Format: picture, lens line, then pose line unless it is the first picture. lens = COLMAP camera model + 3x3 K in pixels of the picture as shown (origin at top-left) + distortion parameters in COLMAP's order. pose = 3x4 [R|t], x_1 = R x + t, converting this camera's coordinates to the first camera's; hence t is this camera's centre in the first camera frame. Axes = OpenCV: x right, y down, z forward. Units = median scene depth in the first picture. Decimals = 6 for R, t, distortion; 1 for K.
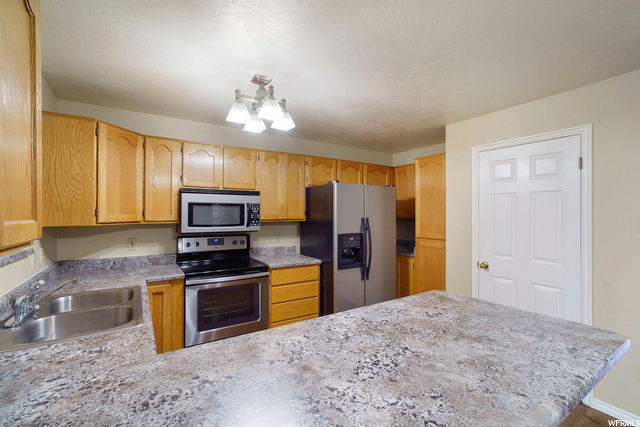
lens RADIAL K [[287.5, 0, 317.2], [0, 287.5, 200.6], [0, 0, 1]] dist [-0.002174, 0.007482]
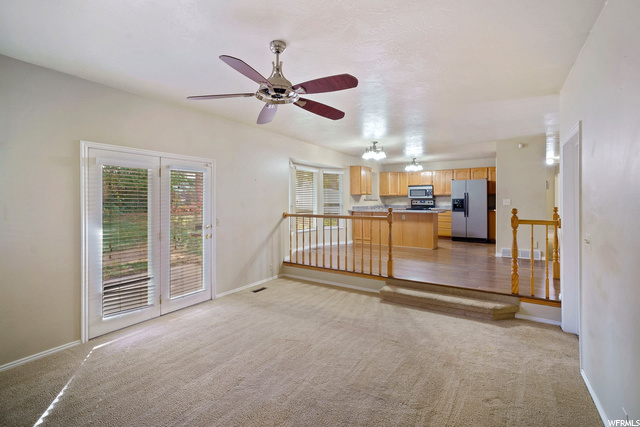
lens RADIAL K [[287.5, 0, 317.2], [0, 287.5, 200.6], [0, 0, 1]] dist [-0.002174, 0.007482]
pose [[0.408380, 0.001481, -0.912811, 3.014792], [0.041354, 0.998942, 0.020121, 0.032311], [0.911875, -0.045965, 0.407887, -1.937661]]
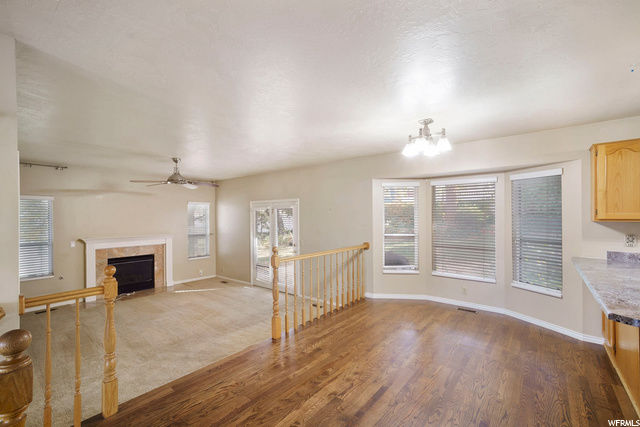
lens RADIAL K [[278.0, 0, 312.5], [0, 278.0, 219.5], [0, 0, 1]] dist [0.000507, 0.000358]
pose [[-0.950745, 0.010961, -0.309781, 1.550177], [0.022322, 0.999201, -0.033150, 0.059881], [0.309170, -0.038432, -0.950230, 0.999355]]
